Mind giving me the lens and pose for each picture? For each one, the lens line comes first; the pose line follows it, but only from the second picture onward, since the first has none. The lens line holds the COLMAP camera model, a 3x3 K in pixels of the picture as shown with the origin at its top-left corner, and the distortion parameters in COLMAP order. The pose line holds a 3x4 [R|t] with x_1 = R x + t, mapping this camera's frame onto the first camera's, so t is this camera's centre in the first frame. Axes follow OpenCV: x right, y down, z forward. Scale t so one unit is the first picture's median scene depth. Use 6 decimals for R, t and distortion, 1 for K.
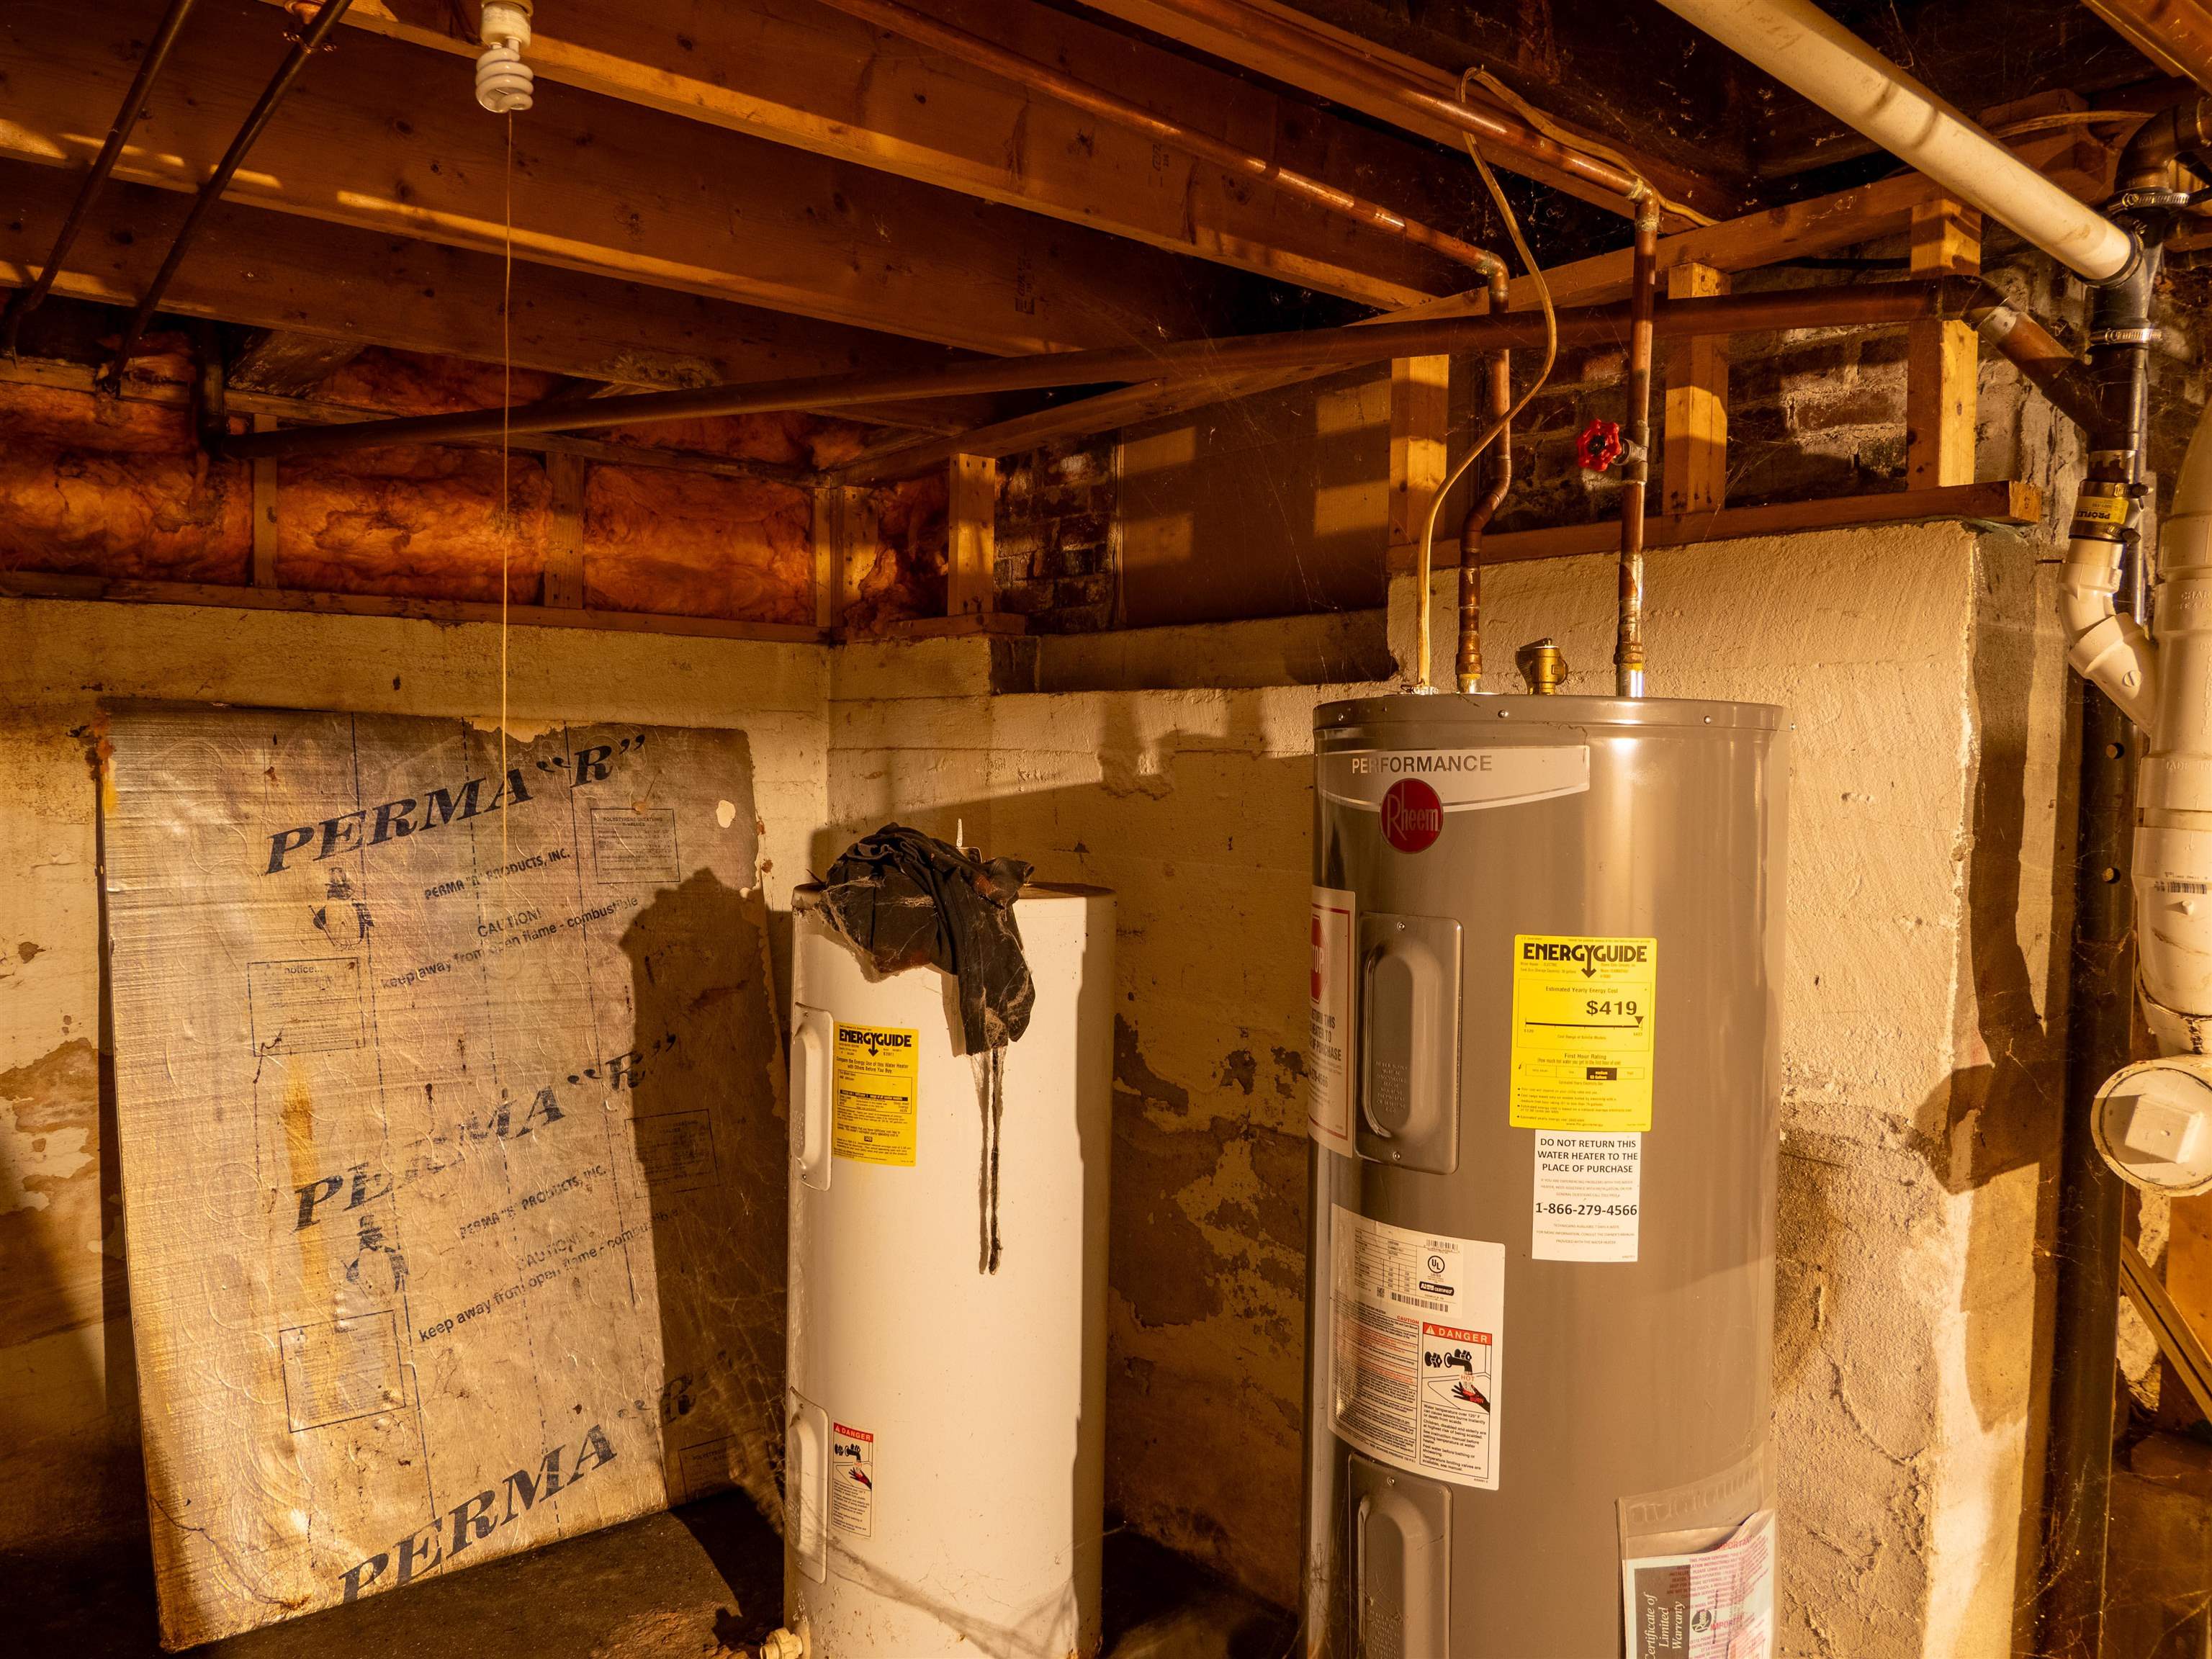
lens RADIAL K [[1599.0, 0, 1104.3], [0, 1599.0, 829.9], [0, 0, 1]] dist [-0.043189, 0.011883]
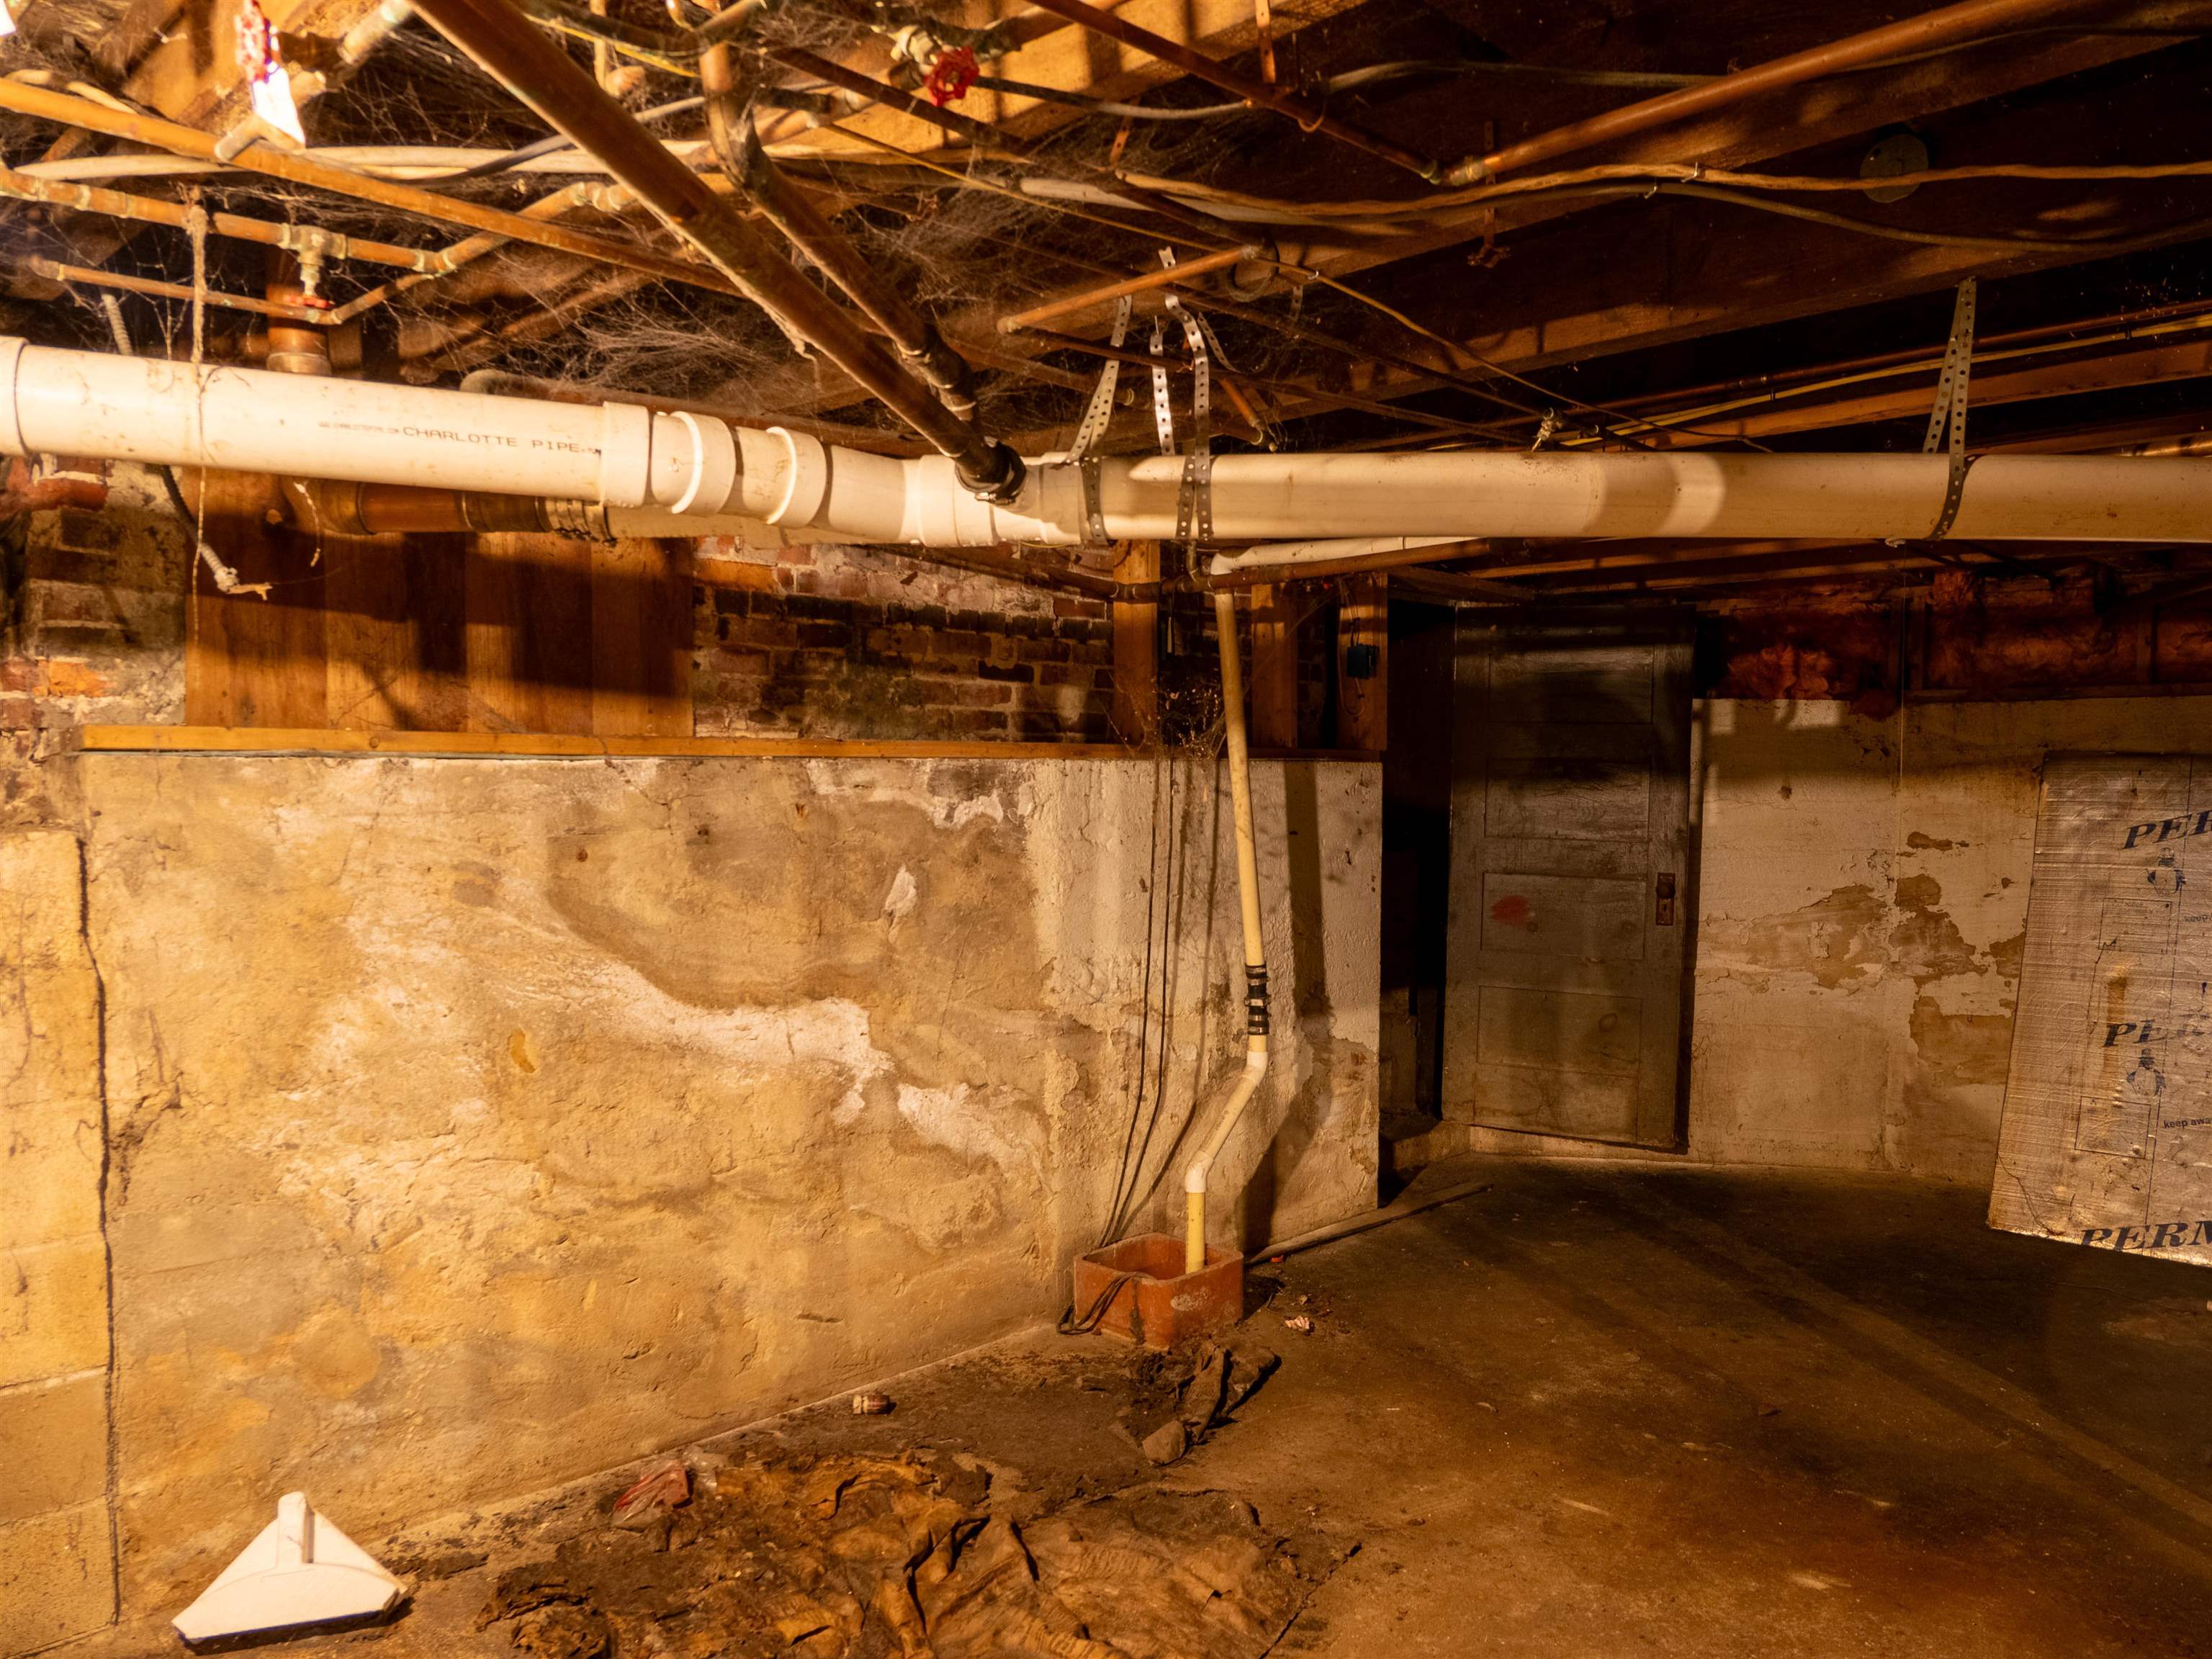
lens RADIAL K [[1599.0, 0, 1105.3], [0, 1599.0, 825.1], [0, 0, 1]] dist [-0.043189, 0.011883]
pose [[0.110113, 0.014876, -0.993808, 1.100842], [-0.040918, 0.999108, 0.010422, 0.029868], [0.993076, 0.039517, 0.110623, -0.319962]]
